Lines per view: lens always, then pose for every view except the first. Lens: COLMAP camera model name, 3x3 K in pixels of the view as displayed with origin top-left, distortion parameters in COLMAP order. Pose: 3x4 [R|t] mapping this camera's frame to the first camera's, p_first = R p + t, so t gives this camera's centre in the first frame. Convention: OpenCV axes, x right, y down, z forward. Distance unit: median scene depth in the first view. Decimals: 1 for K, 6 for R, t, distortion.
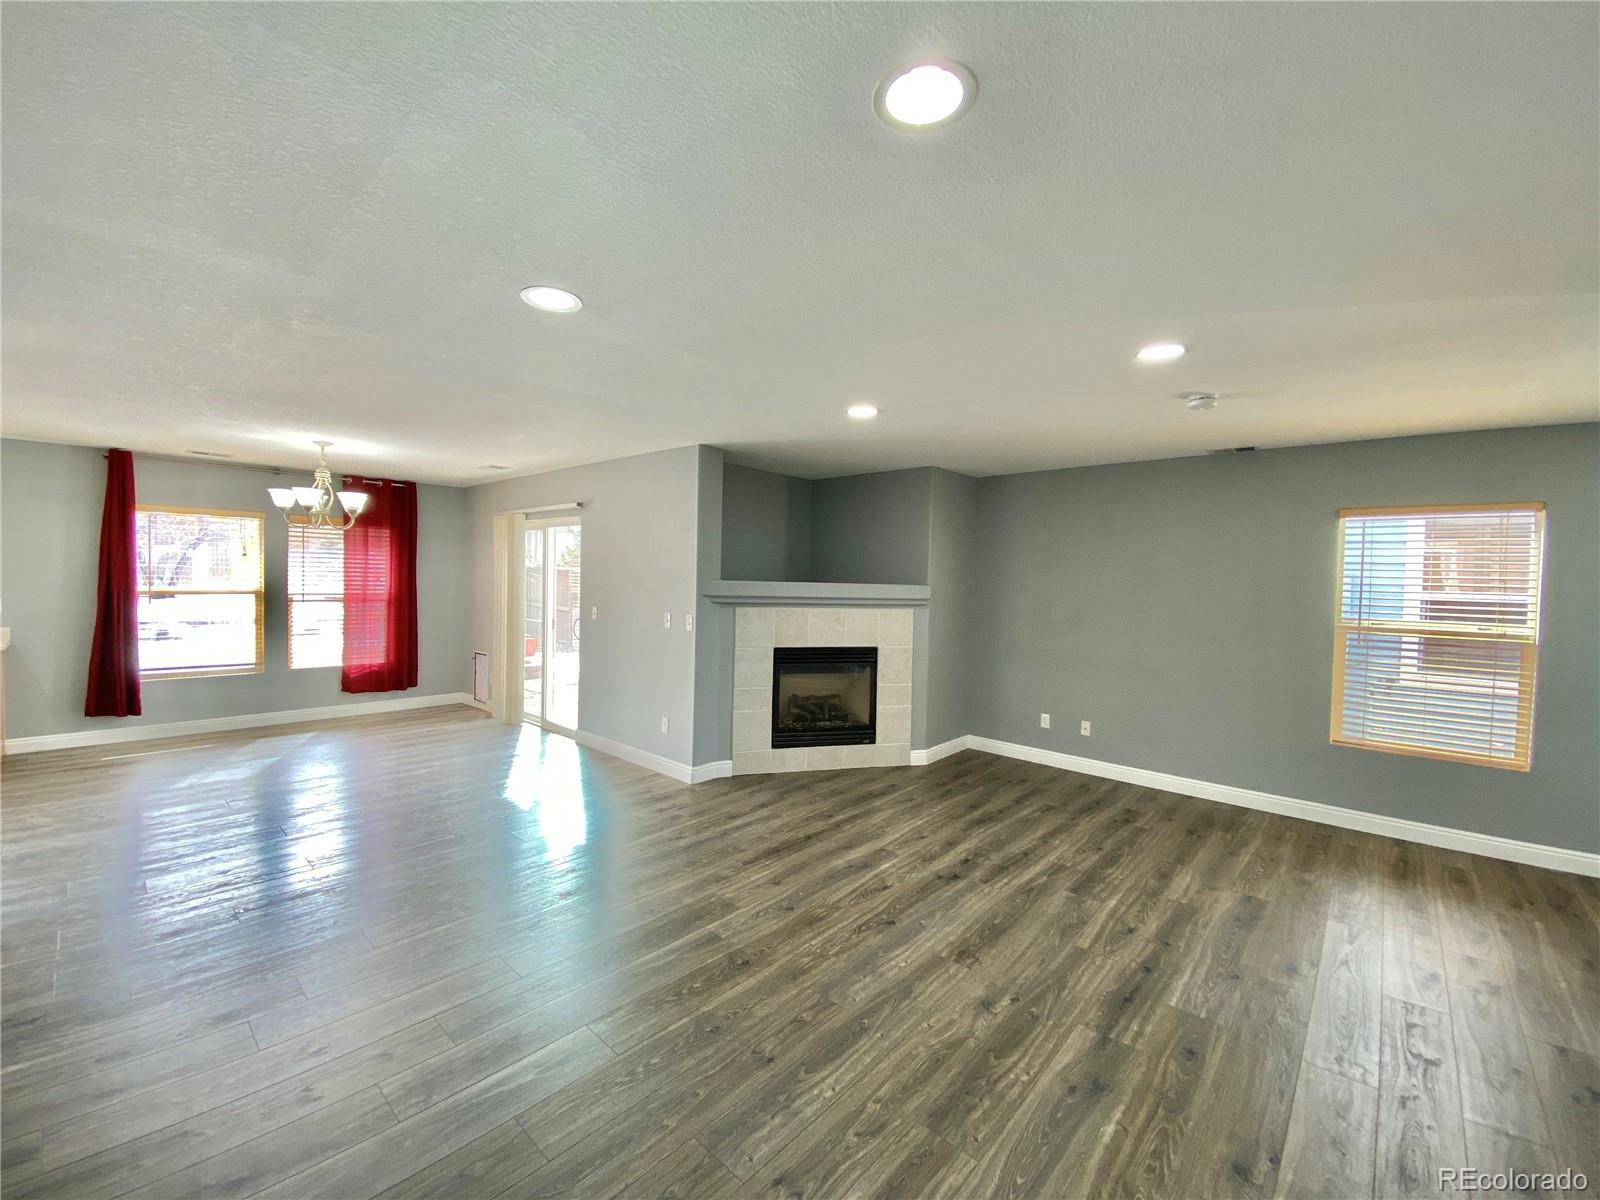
lens RADIAL K [[652.3, 0, 801.7], [0, 652.3, 596.2], [0, 0, 1]] dist [0.026728, -0.024080]
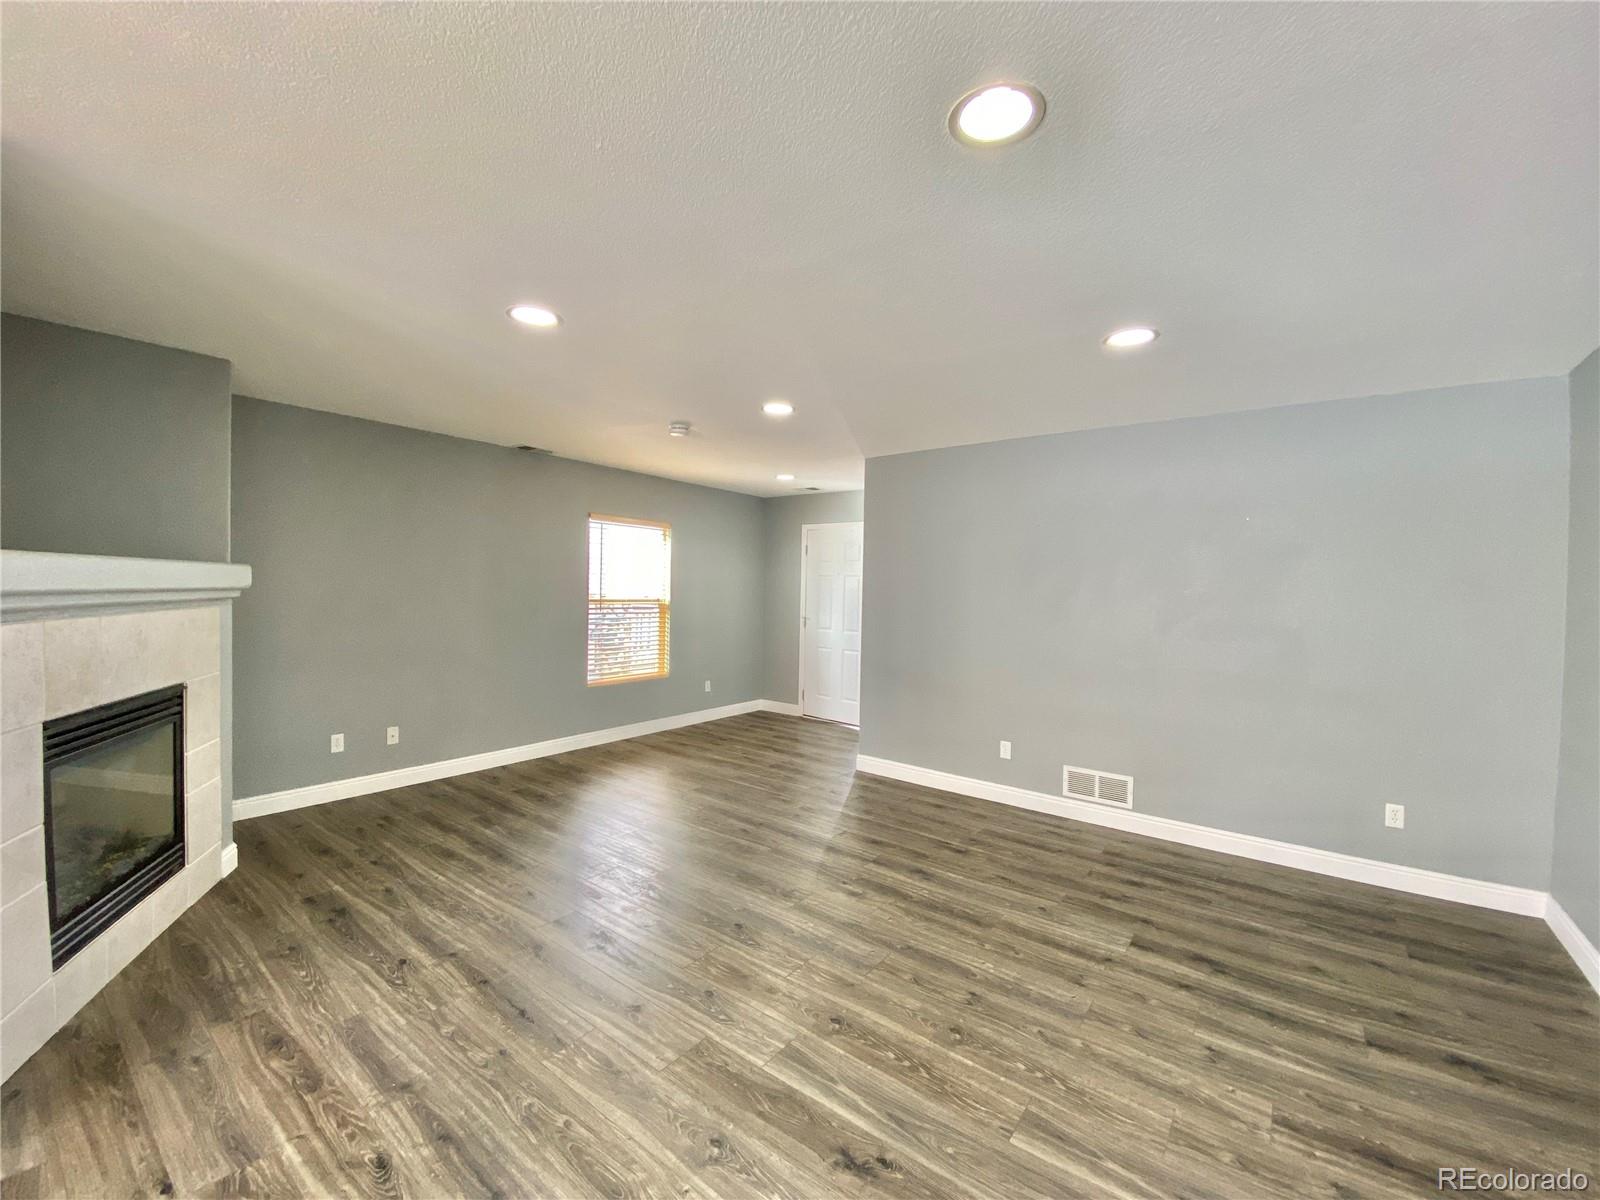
lens RADIAL K [[652.3, 0, 801.7], [0, 652.3, 596.2], [0, 0, 1]] dist [0.026728, -0.024080]
pose [[-0.086490, -0.043144, 0.995318, -0.549566], [0.001871, 0.999053, 0.043469, -0.015681], [-0.996251, 0.005622, -0.086327, 0.679760]]
